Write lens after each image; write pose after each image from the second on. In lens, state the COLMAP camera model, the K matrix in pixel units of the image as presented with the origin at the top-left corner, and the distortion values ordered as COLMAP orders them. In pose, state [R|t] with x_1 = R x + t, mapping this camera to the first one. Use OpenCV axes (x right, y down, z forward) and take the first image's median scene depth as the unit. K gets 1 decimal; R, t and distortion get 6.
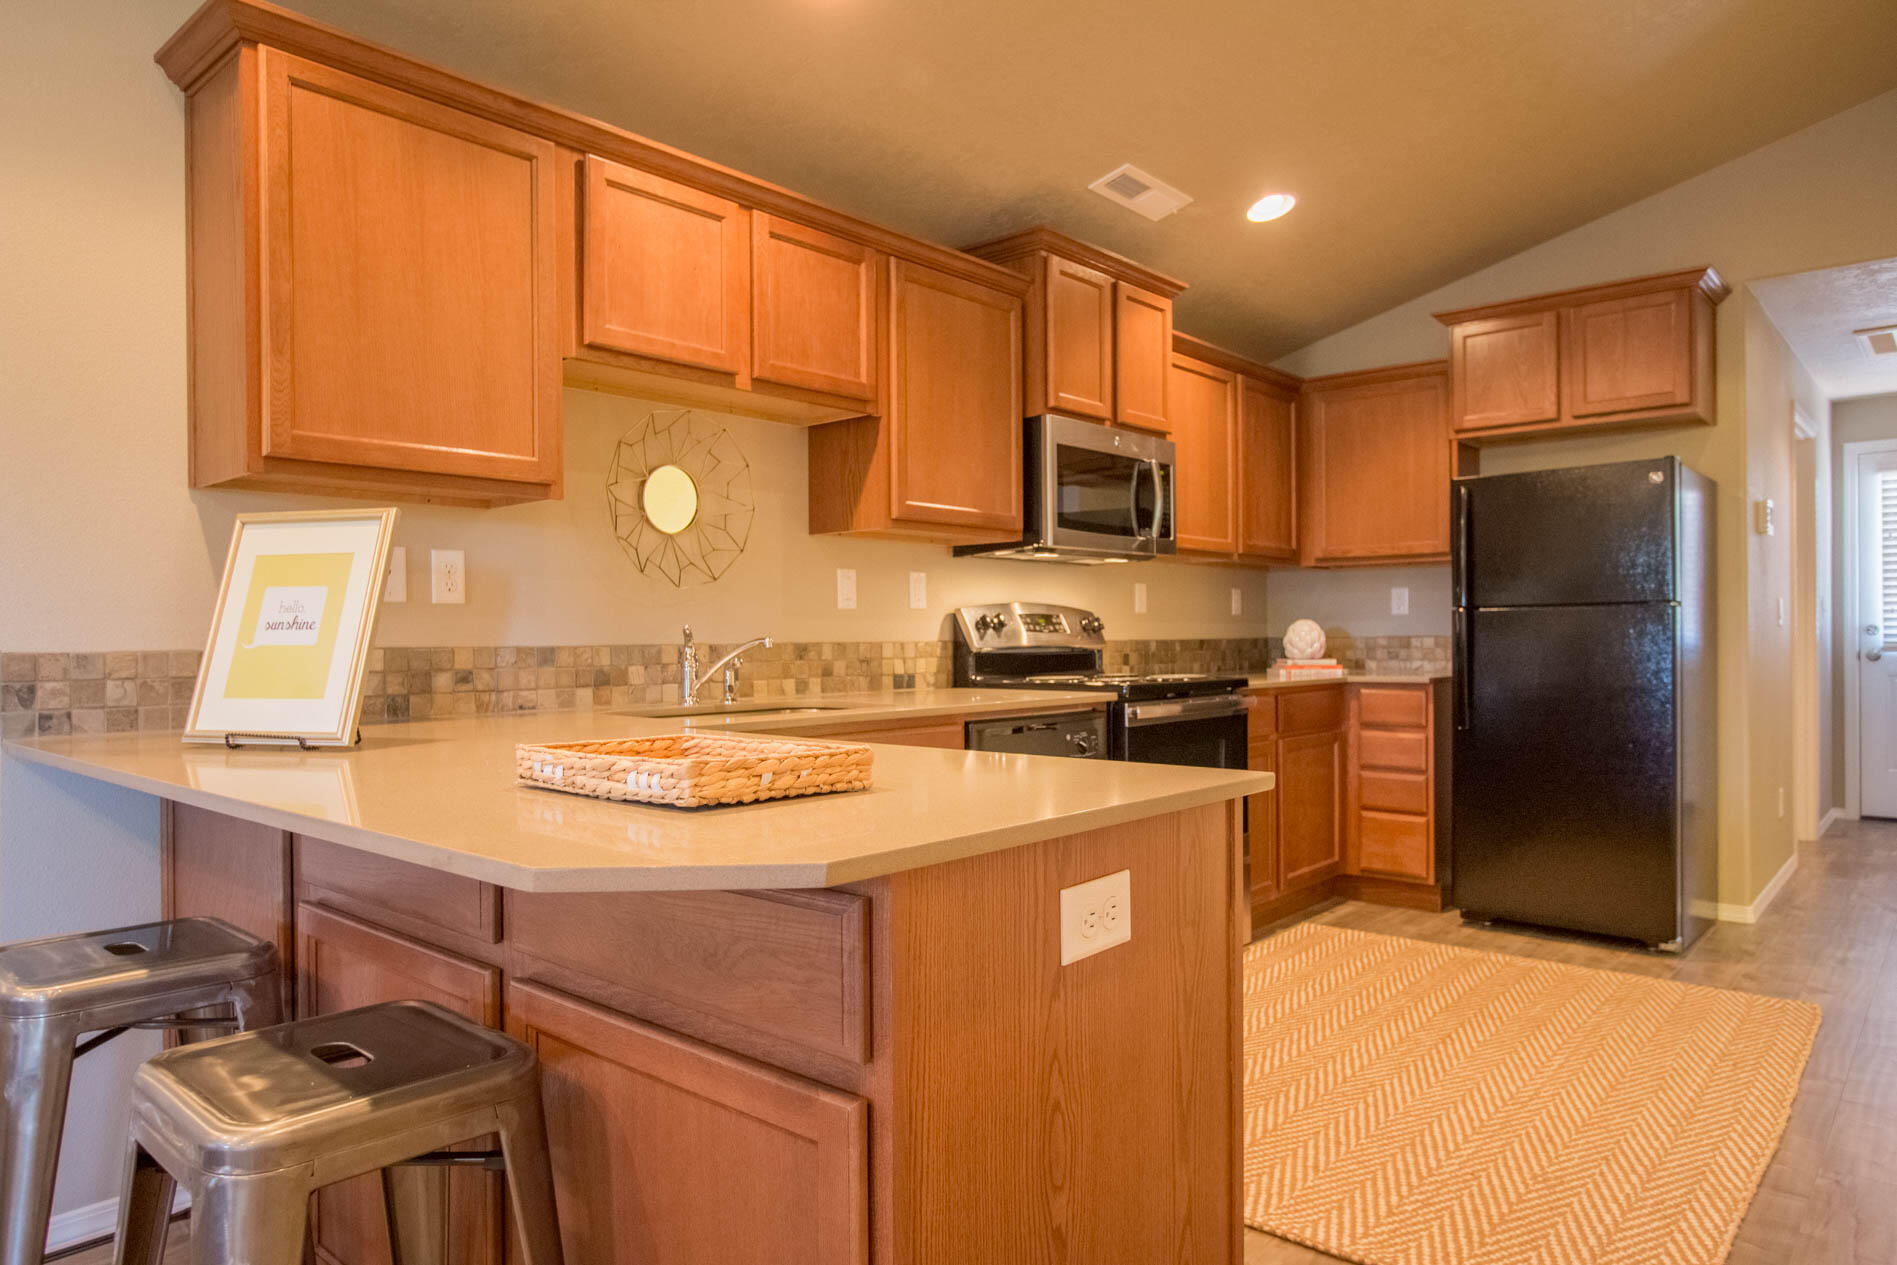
lens RADIAL K [[1196.6, 0, 947.2], [0, 1196.6, 659.6], [0, 0, 1]] dist [-0.017524, 0.006304]
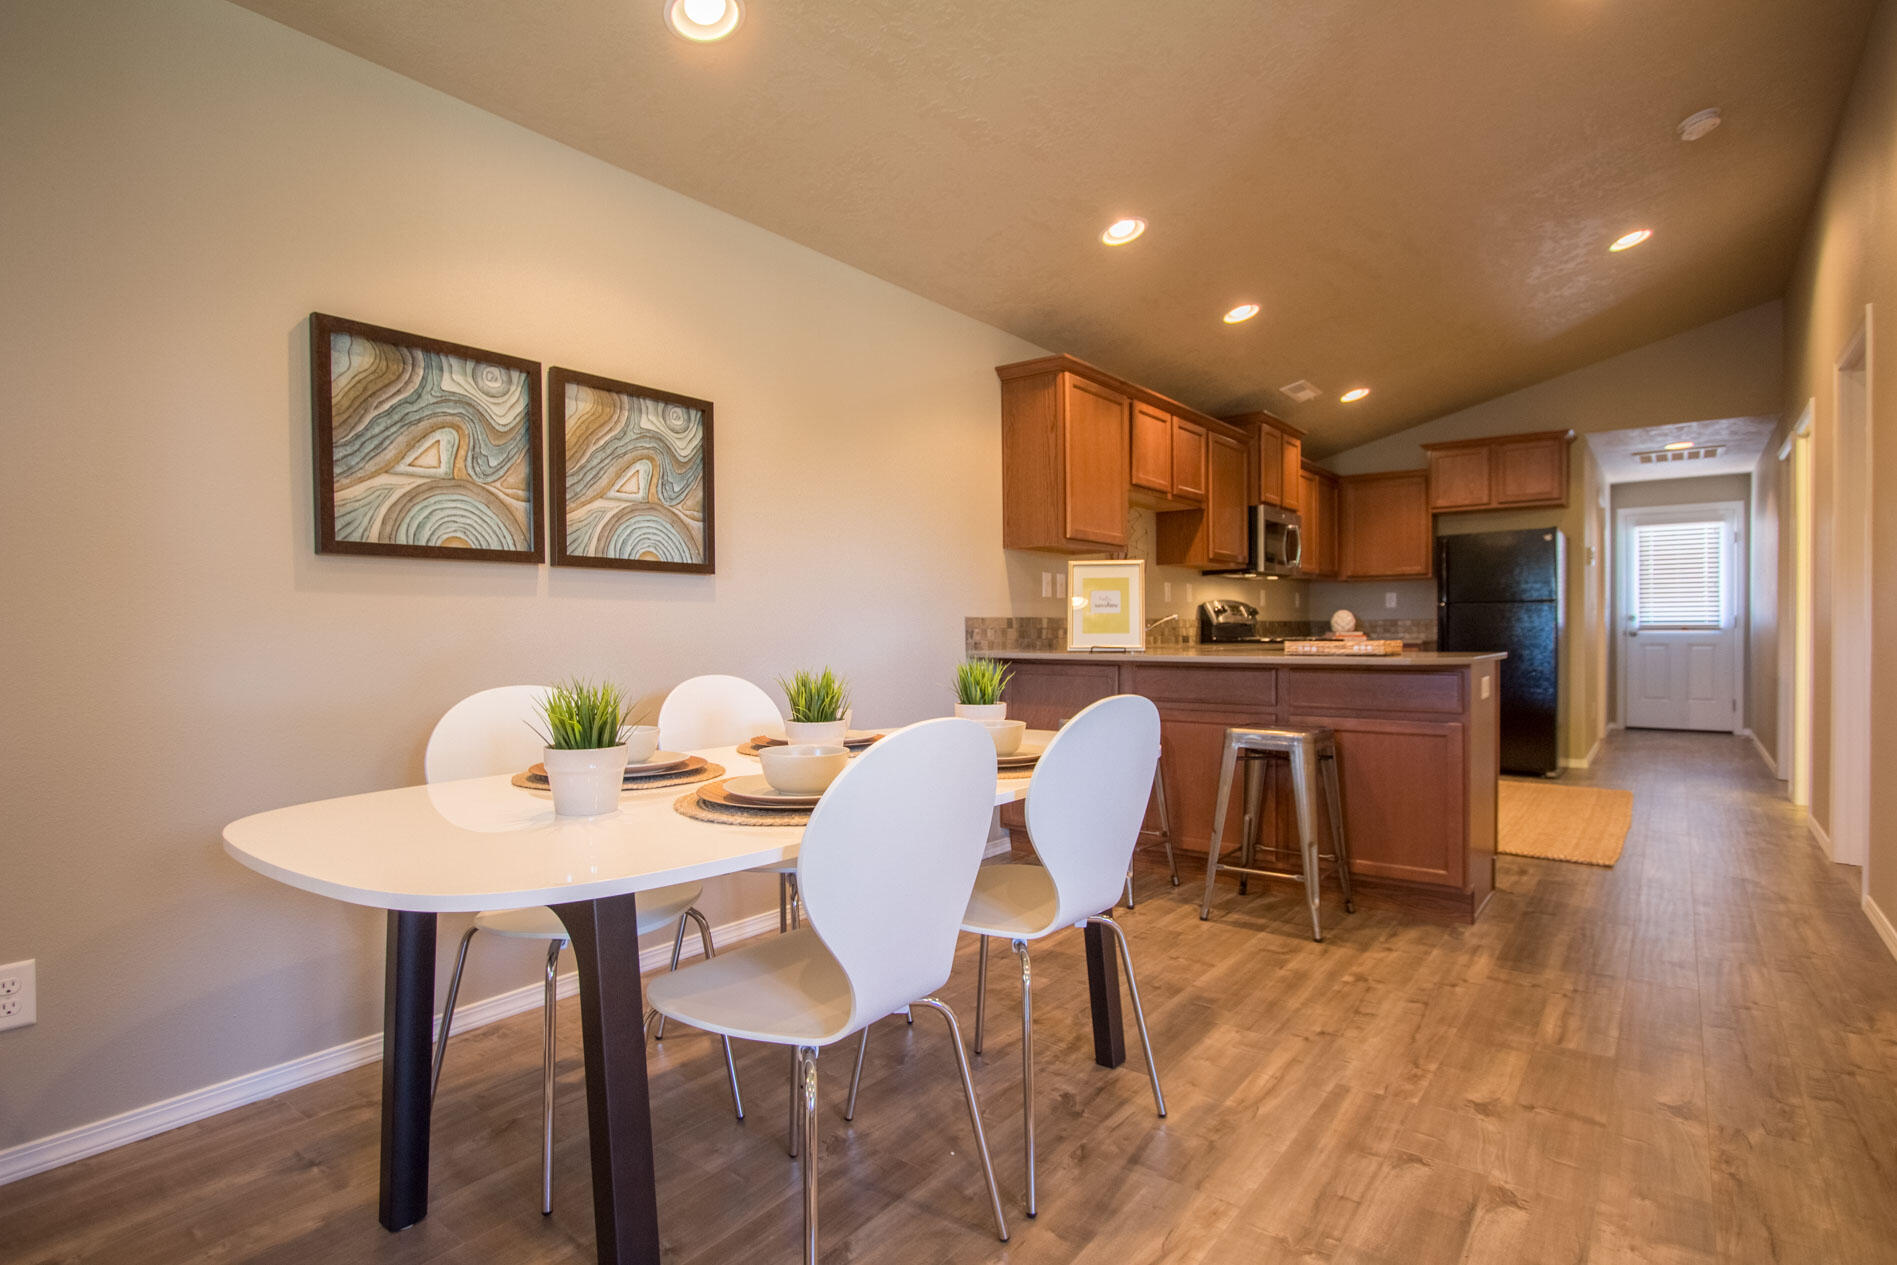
lens RADIAL K [[932.3, 0, 957.7], [0, 932.3, 652.2], [0, 0, 1]] dist [-0.022617, 0.001613]
pose [[0.998377, -0.001288, 0.056929, -0.430848], [0.001024, 0.999989, 0.004662, 0.027296], [-0.056935, -0.004597, 0.998367, -0.436704]]
